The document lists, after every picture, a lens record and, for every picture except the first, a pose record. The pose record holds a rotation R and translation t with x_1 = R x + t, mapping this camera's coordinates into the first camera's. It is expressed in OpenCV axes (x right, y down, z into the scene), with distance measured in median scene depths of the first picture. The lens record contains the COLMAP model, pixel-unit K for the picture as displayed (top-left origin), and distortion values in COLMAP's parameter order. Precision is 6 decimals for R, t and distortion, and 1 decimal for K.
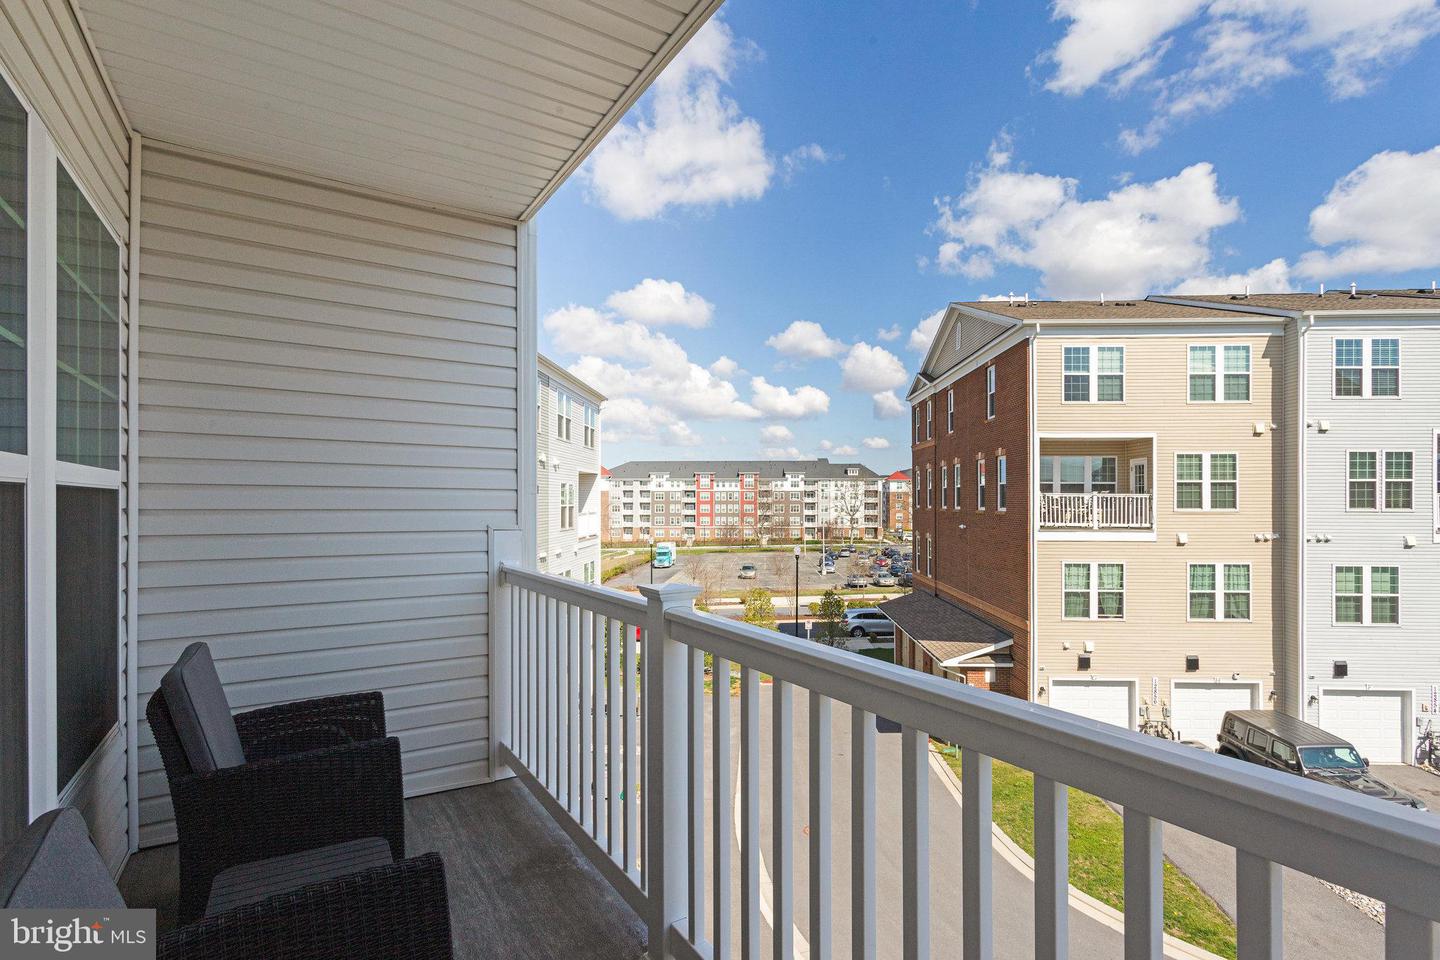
lens RADIAL K [[694.4, 0, 722.3], [0, 694.4, 500.2], [0, 0, 1]] dist [0.004444, 0.000823]
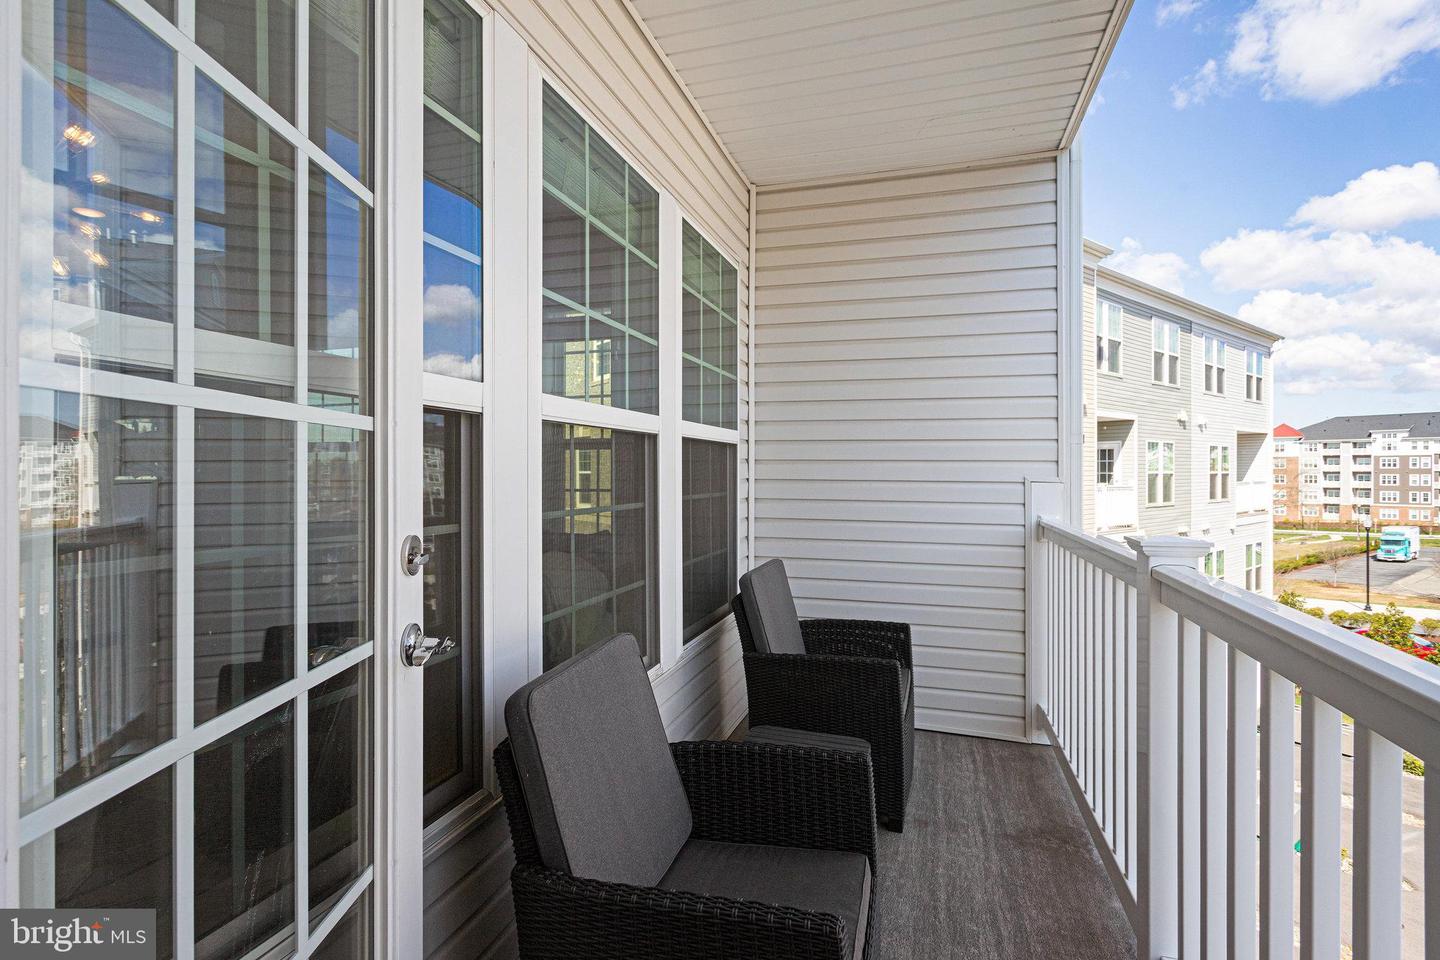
lens RADIAL K [[686.5, 0, 719.2], [0, 686.5, 470.2], [0, 0, 1]] dist [-0.000271, -0.000646]
pose [[0.648449, 0.000615, -0.761258, 0.112411], [0.000709, 0.999999, 0.001412, 0.025047], [0.761258, -0.001456, 0.648448, 0.057589]]
